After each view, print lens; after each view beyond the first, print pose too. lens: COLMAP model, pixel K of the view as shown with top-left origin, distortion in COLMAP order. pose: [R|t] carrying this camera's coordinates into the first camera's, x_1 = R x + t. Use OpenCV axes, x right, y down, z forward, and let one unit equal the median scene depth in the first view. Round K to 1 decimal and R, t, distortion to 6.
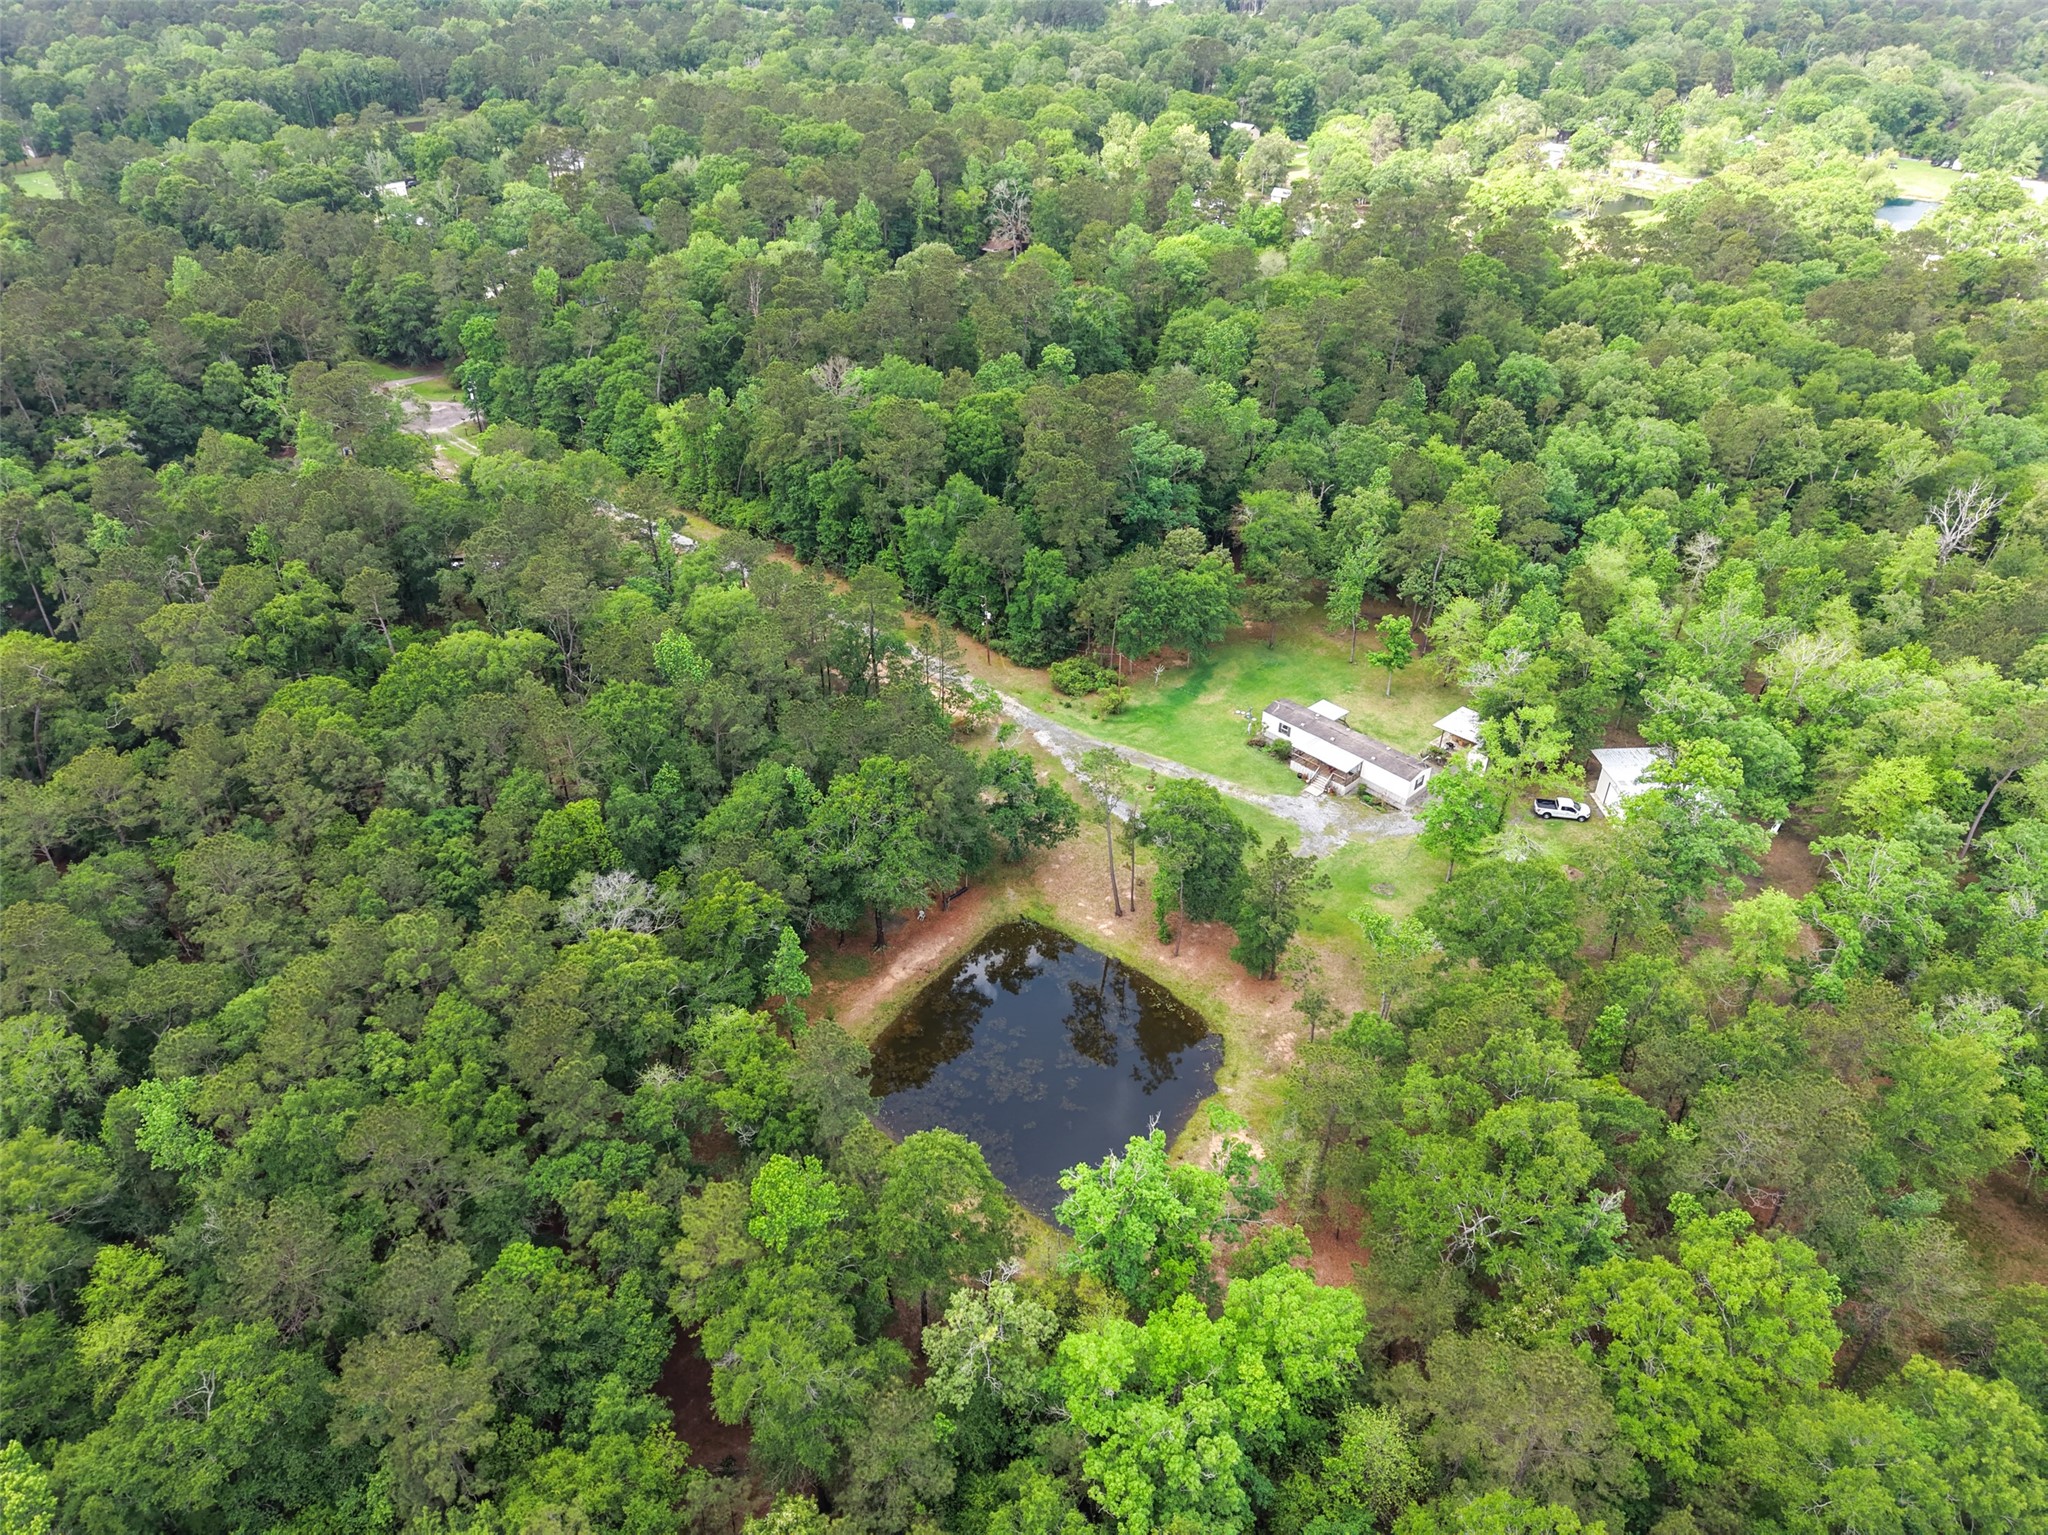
lens RADIAL K [[1379.5, 0, 1022.4], [0, 1379.5, 773.0], [0, 0, 1]] dist [0.018362, -0.017916]
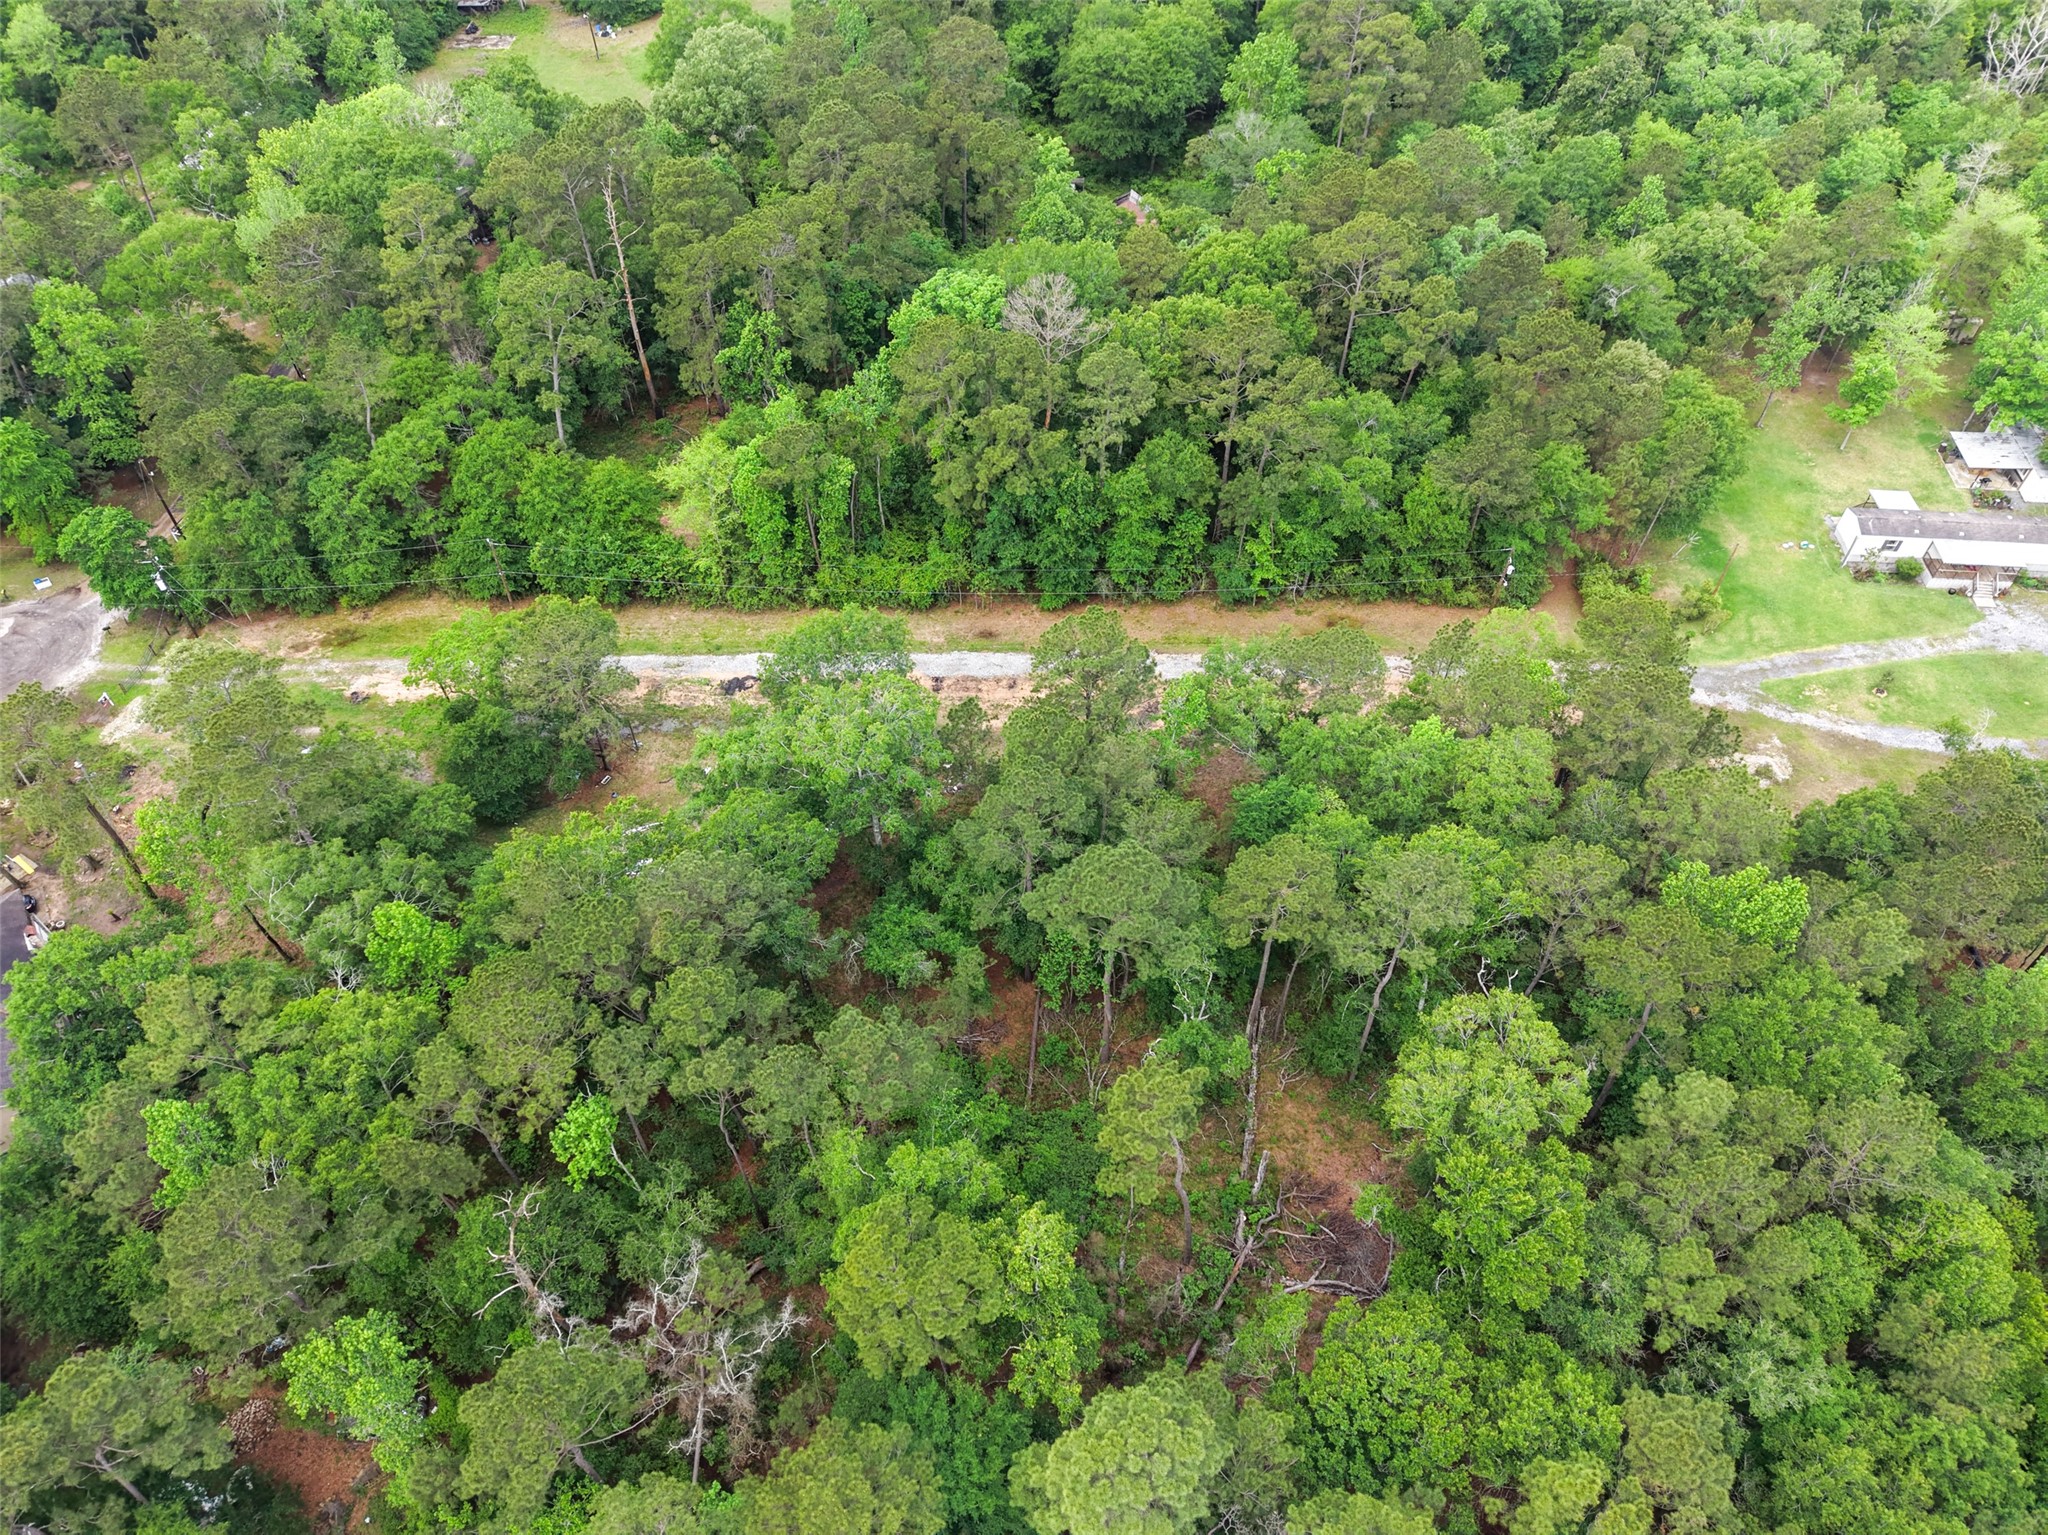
lens RADIAL K [[1379.5, 0, 1033.5], [0, 1379.5, 768.2], [0, 0, 1]] dist [0.018362, -0.017916]
pose [[0.748353, -0.501994, 0.433554, -0.556227], [0.383252, 0.860724, 0.335069, -0.353148], [-0.541373, -0.084590, 0.836516, 0.530510]]
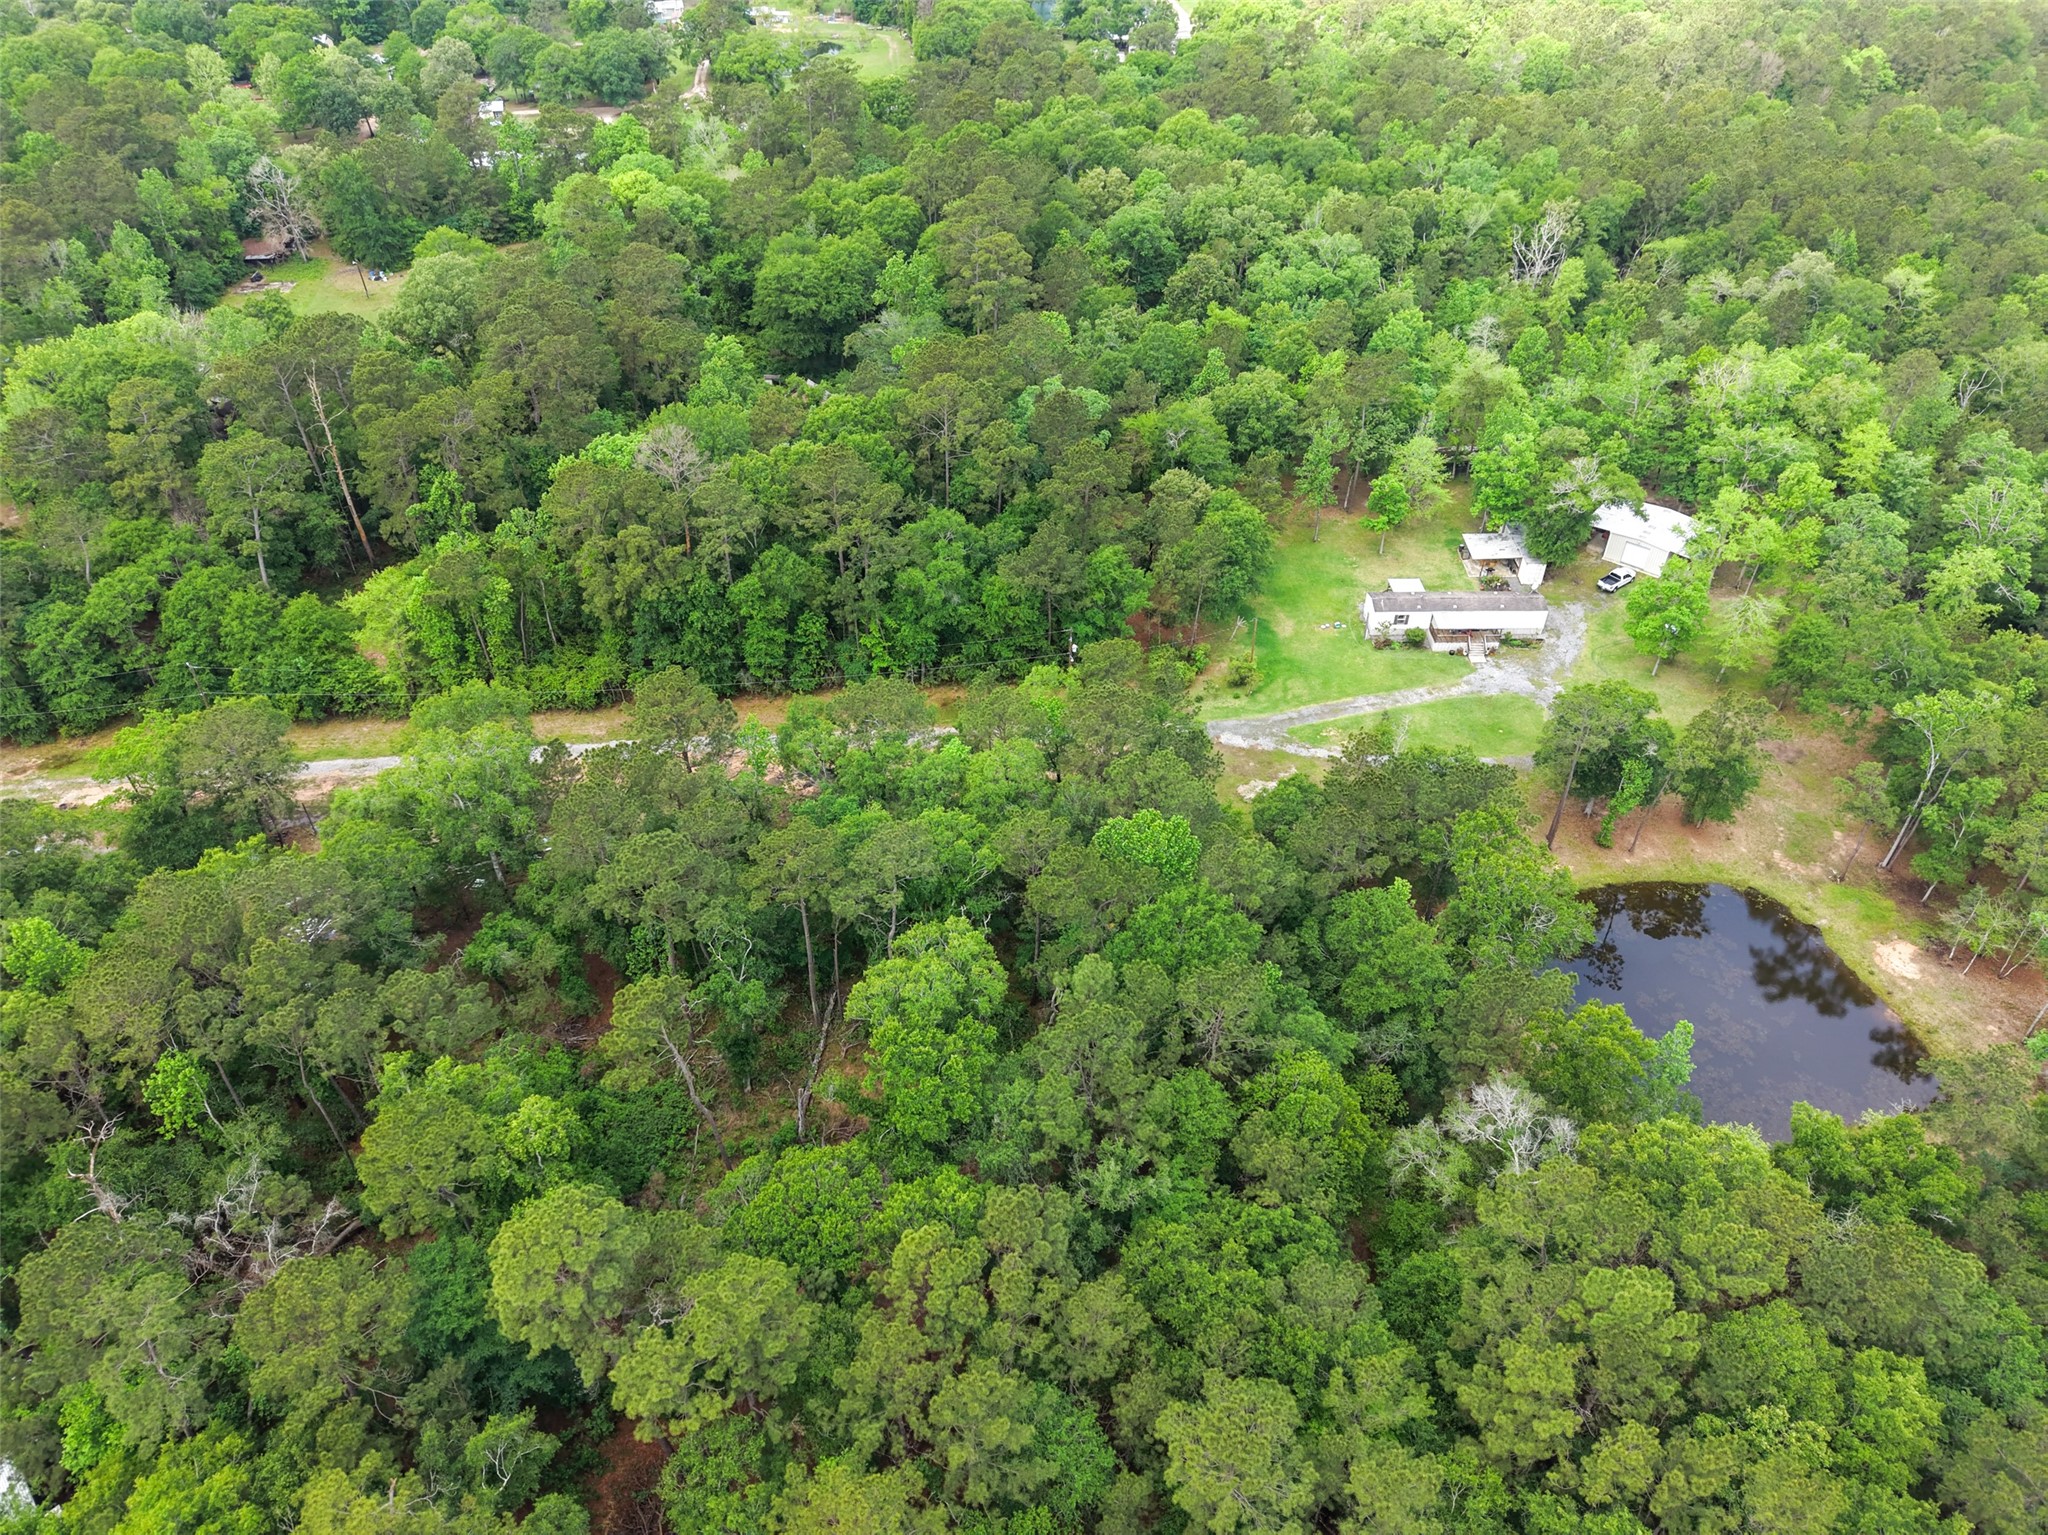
lens RADIAL K [[1379.5, 0, 1032.5], [0, 1379.5, 766.6], [0, 0, 1]] dist [0.018362, -0.017916]
pose [[0.682382, -0.465659, 0.563486, -0.548215], [0.417377, 0.881038, 0.222637, -0.247212], [-0.600126, 0.083263, 0.795560, 0.346659]]
